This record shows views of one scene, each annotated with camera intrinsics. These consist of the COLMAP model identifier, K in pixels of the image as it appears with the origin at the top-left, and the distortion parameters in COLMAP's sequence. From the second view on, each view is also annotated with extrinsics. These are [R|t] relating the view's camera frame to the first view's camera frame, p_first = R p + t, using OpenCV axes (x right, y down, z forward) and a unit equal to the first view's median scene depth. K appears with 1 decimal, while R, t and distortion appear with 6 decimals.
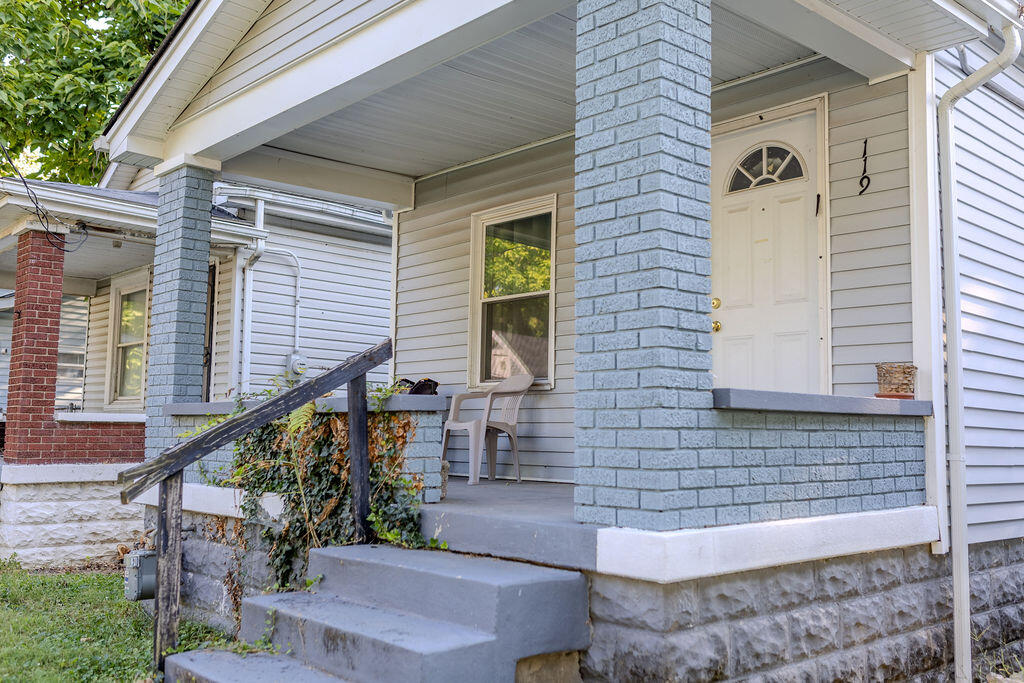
lens RADIAL K [[962.6, 0, 513.3], [0, 962.6, 334.4], [0, 0, 1]] dist [-0.006578, 0.011955]
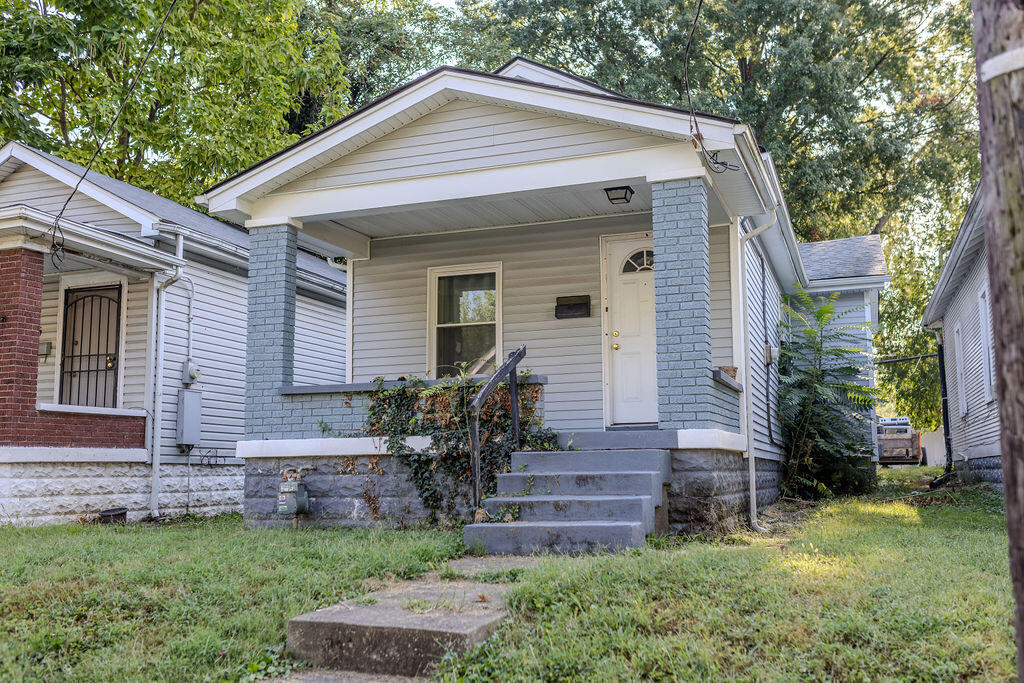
lens RADIAL K [[962.6, 0, 513.3], [0, 962.6, 334.4], [0, 0, 1]] dist [-0.006578, 0.011955]
pose [[0.888876, 0.041137, 0.456297, -0.935205], [-0.025086, 0.998837, -0.041182, 0.057234], [-0.457461, 0.025159, 0.888874, -0.609321]]
